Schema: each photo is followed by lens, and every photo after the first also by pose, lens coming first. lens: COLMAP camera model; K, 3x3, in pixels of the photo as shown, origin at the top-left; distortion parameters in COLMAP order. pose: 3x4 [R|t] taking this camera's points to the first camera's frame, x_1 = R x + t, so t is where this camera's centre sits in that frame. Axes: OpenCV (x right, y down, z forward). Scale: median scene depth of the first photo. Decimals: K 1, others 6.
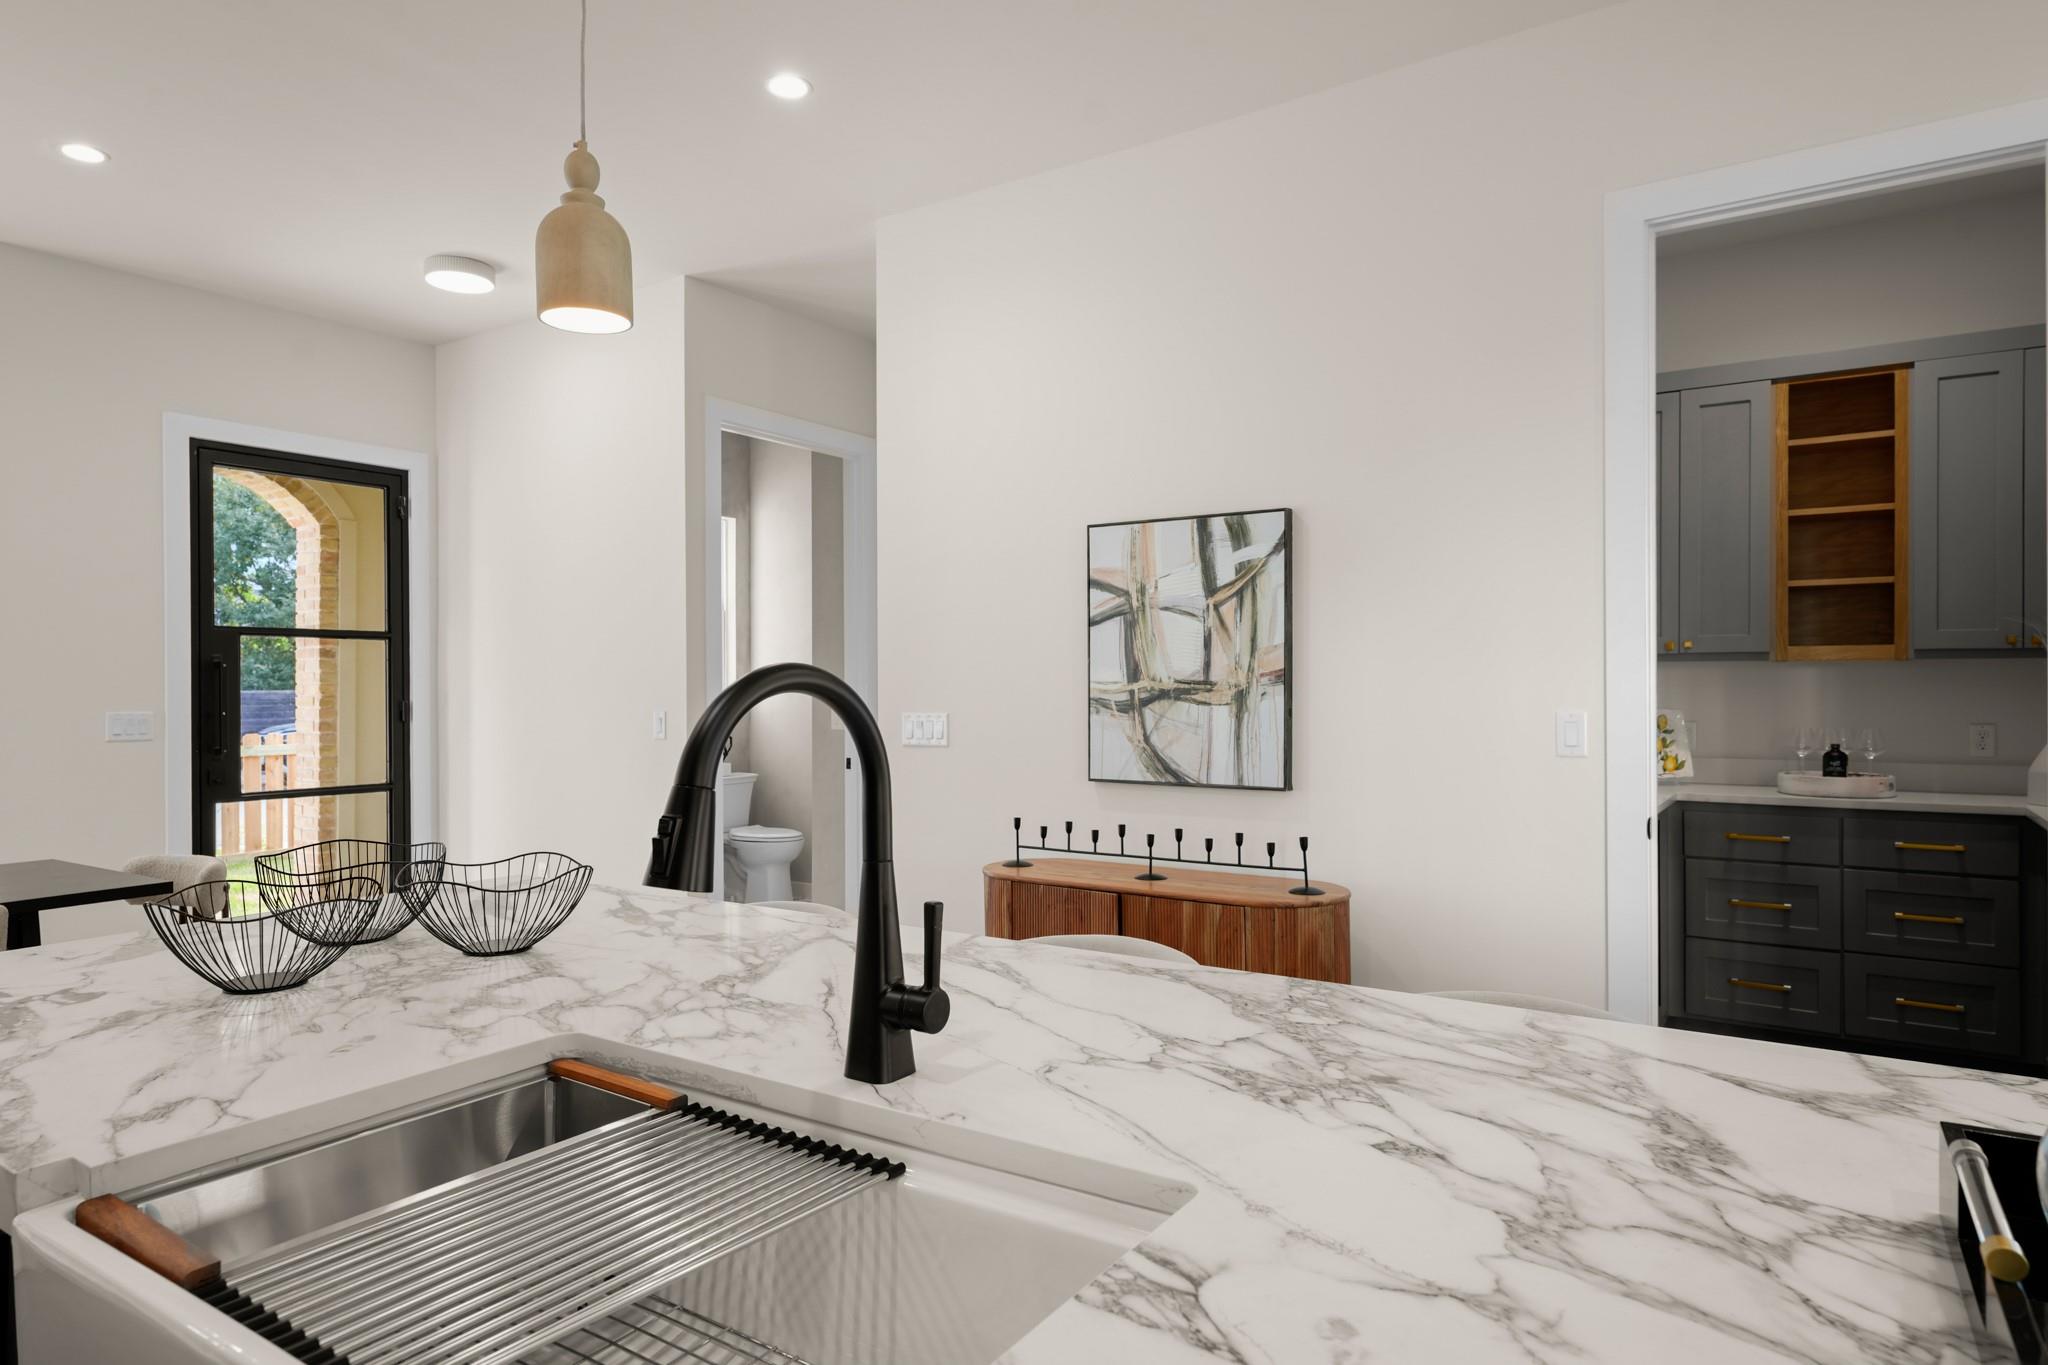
lens RADIAL K [[1152.4, 0, 1068.7], [0, 1152.4, 696.7], [0, 0, 1]] dist [-0.005809, 0.003785]
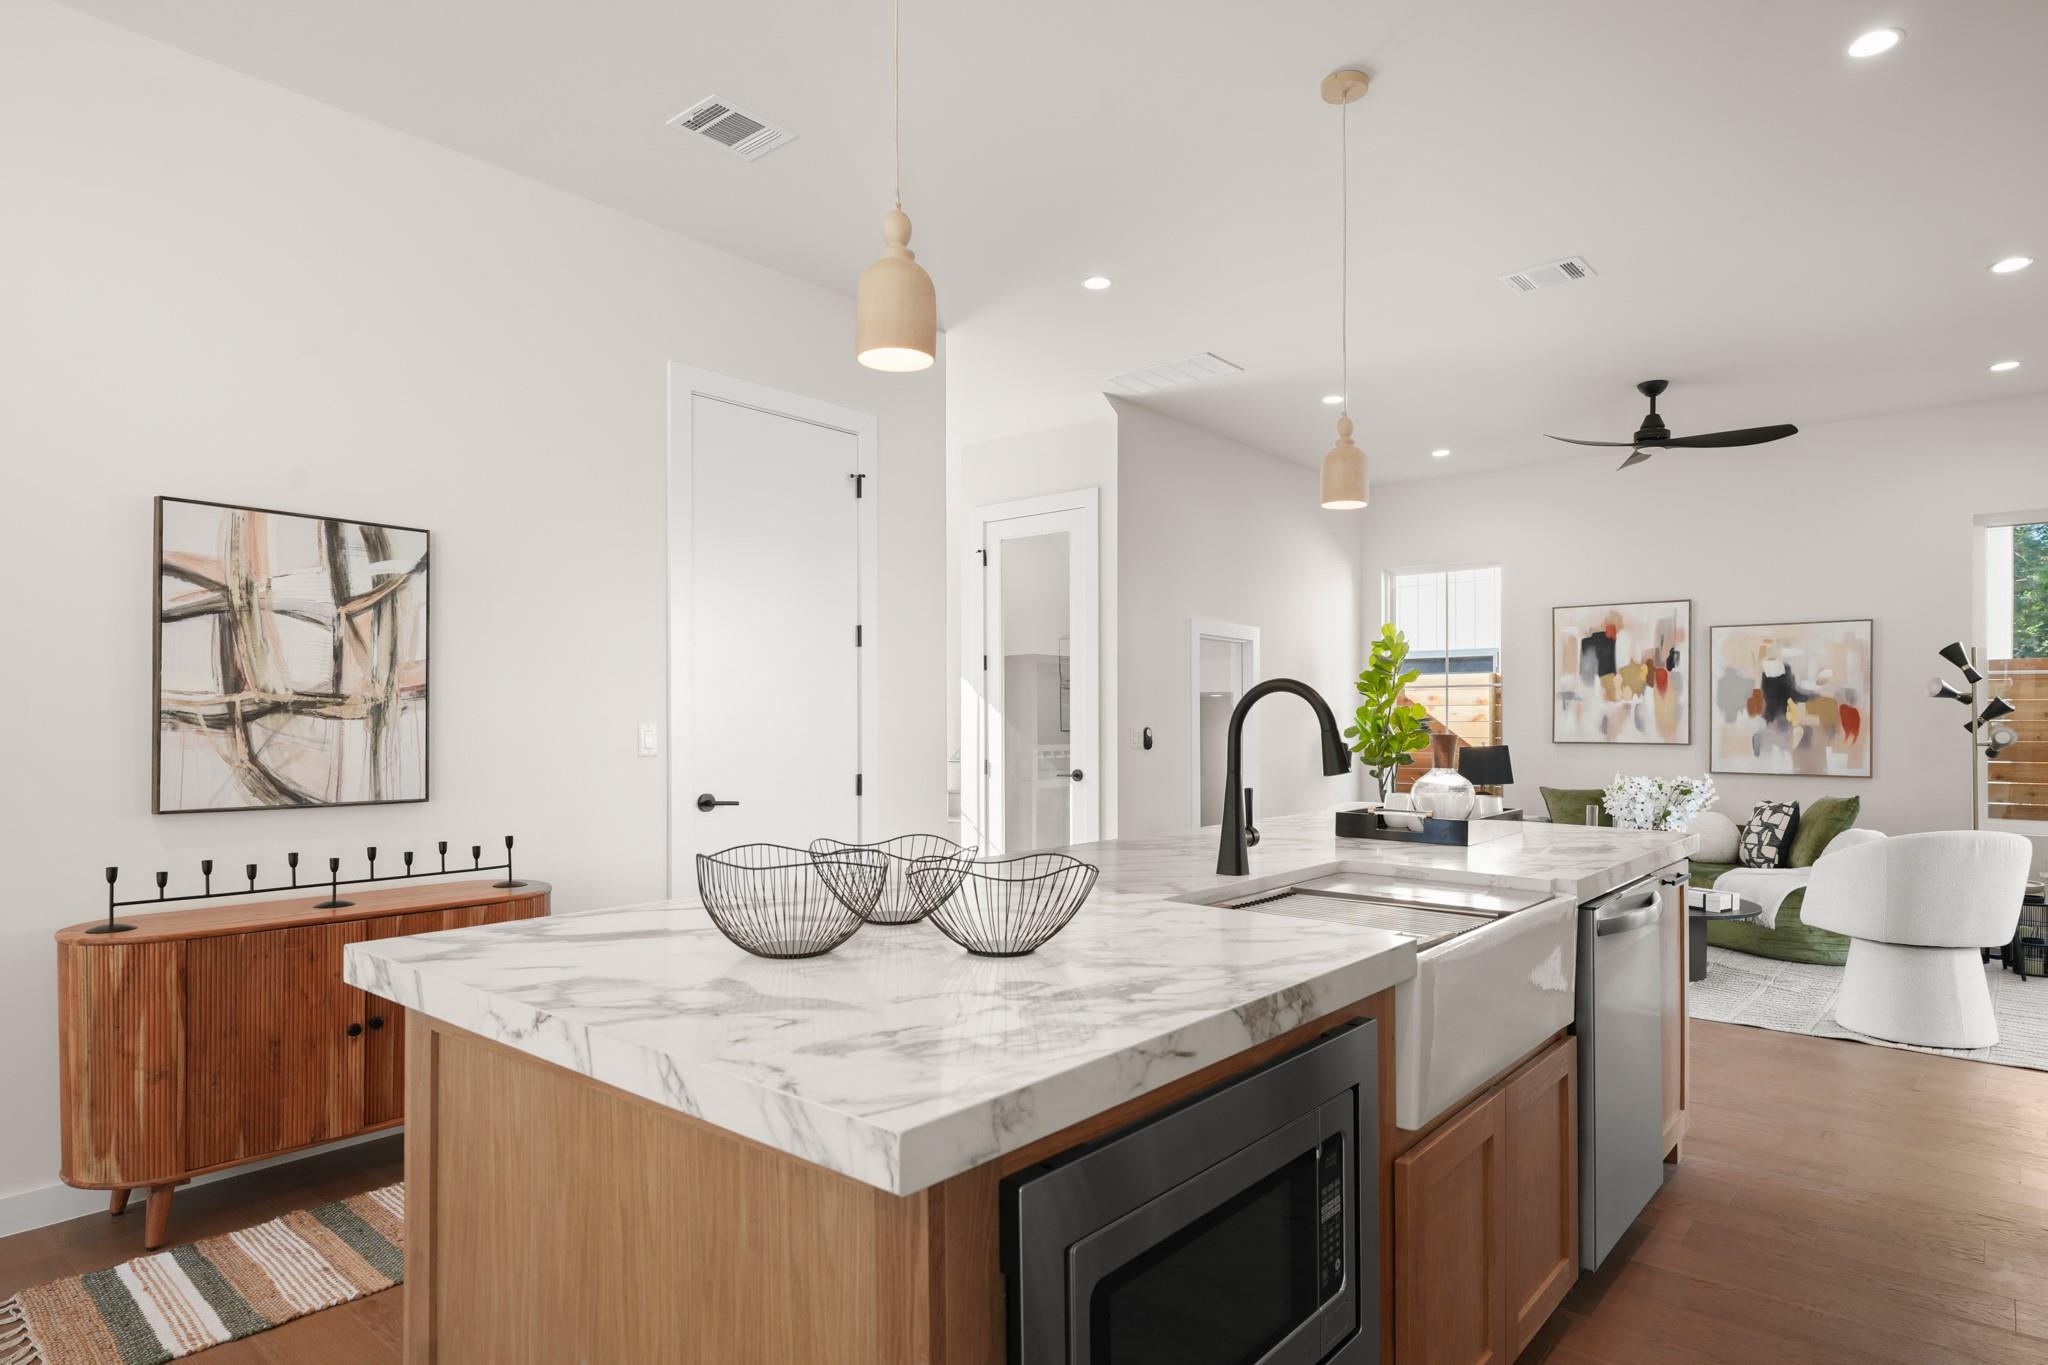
lens RADIAL K [[1146.2, 0, 1021.9], [0, 1146.2, 721.0], [0, 0, 1]] dist [-0.002081, 0.003962]
pose [[0.142933, 0.003443, 0.989726, -0.723936], [0.004023, 0.999984, -0.004060, 0.014516], [-0.989724, 0.004562, 0.142917, 0.305366]]
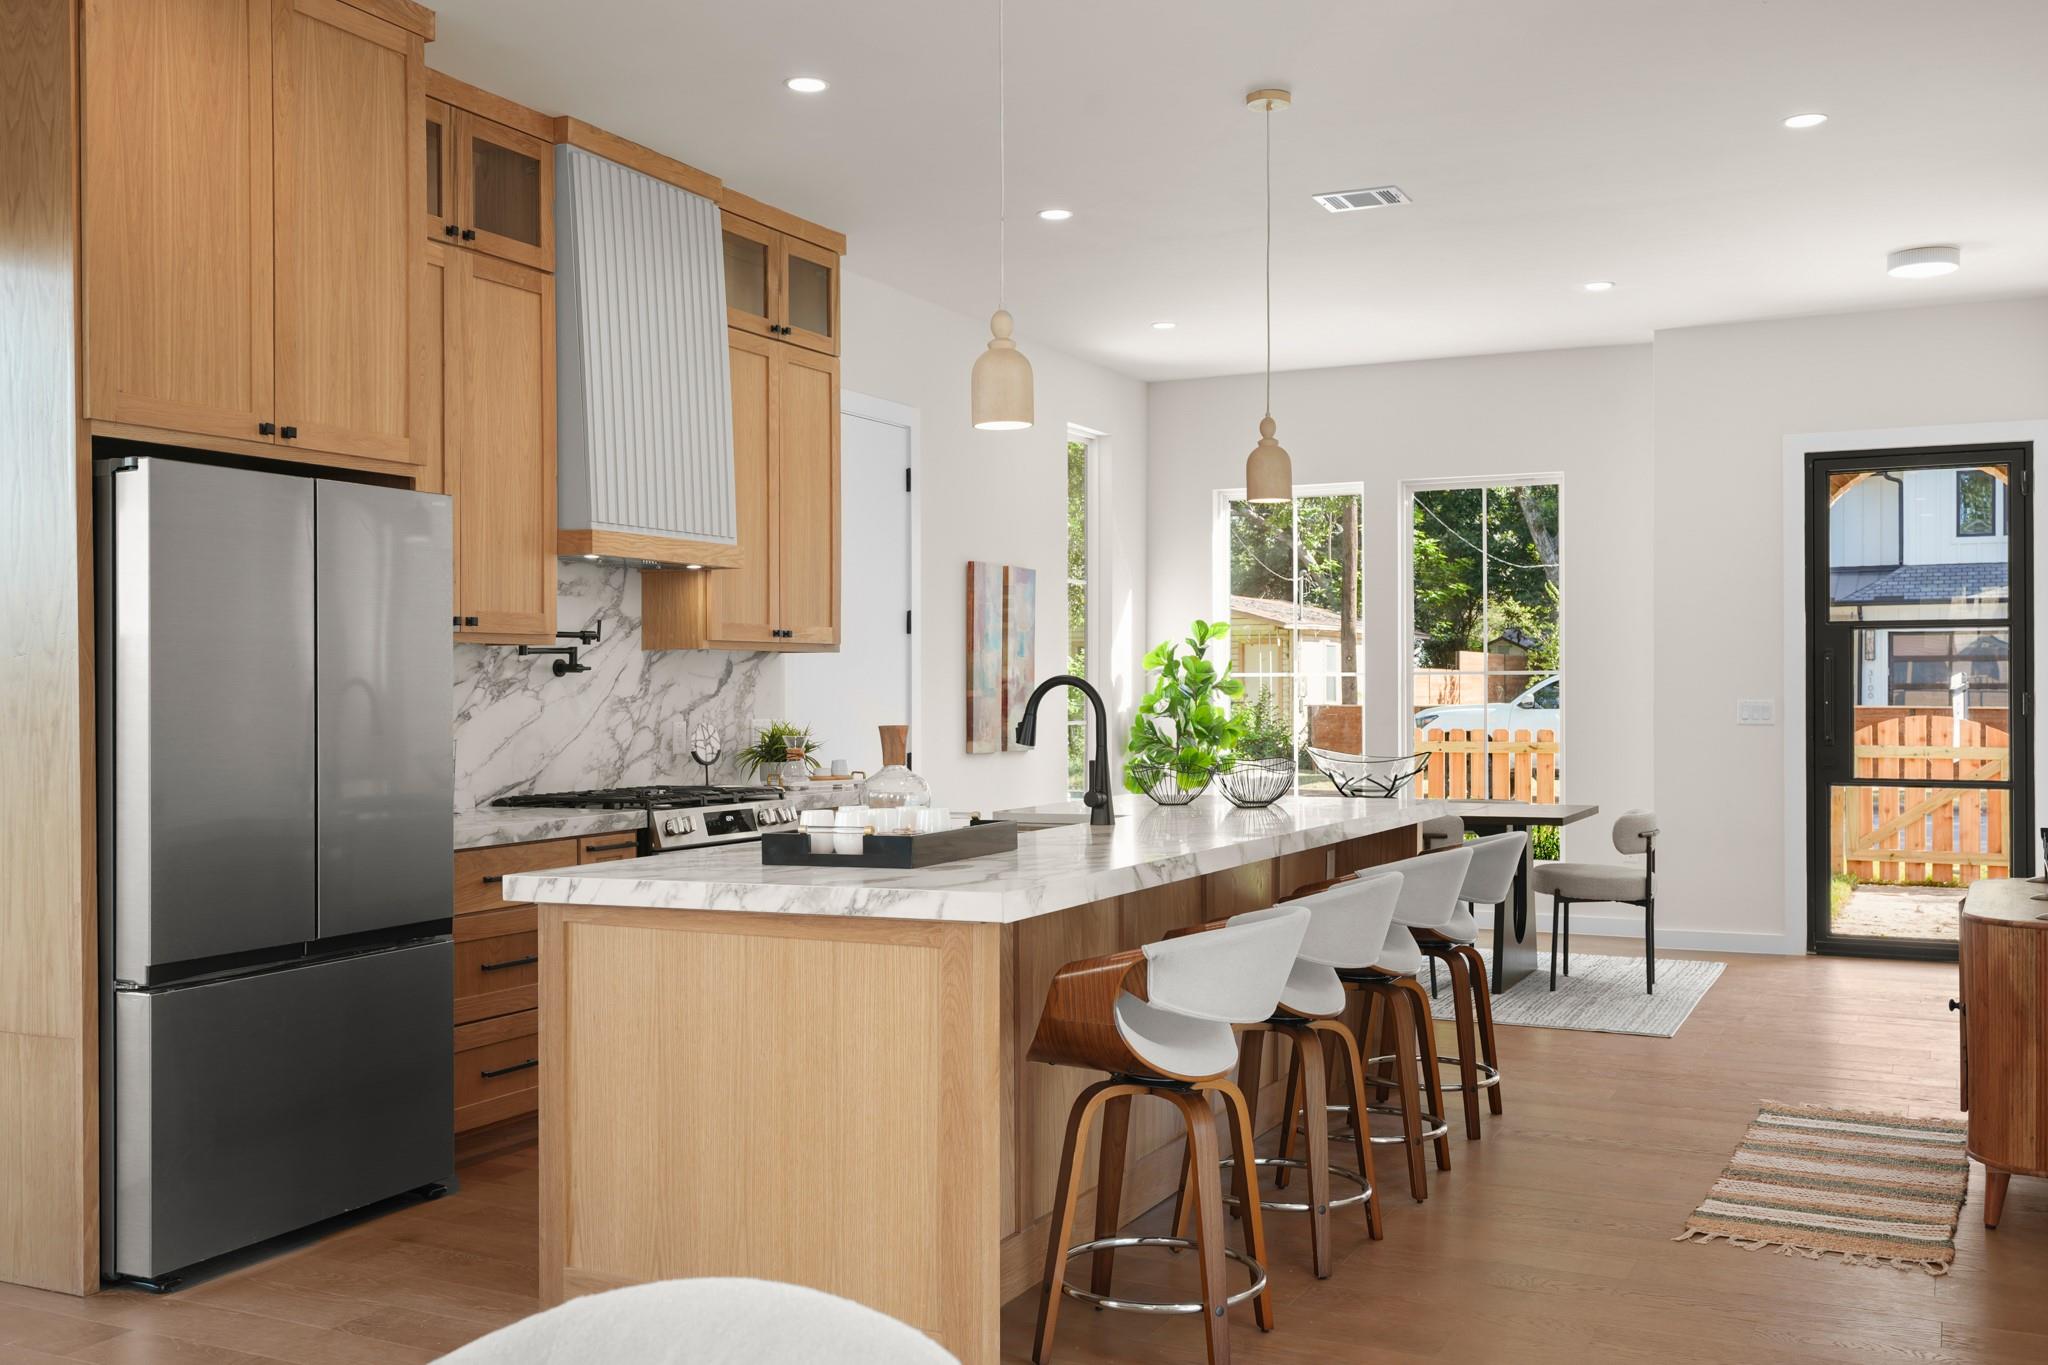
lens RADIAL K [[1865.3, 0, 1041.2], [0, 1865.3, 688.1], [0, 0, 1]] dist [0.018469, 0.000000]
pose [[0.099046, 0.000766, -0.995083, 1.288614], [0.000242, 1.000000, 0.000794, -0.000233], [0.995083, -0.000319, 0.099045, 0.122438]]
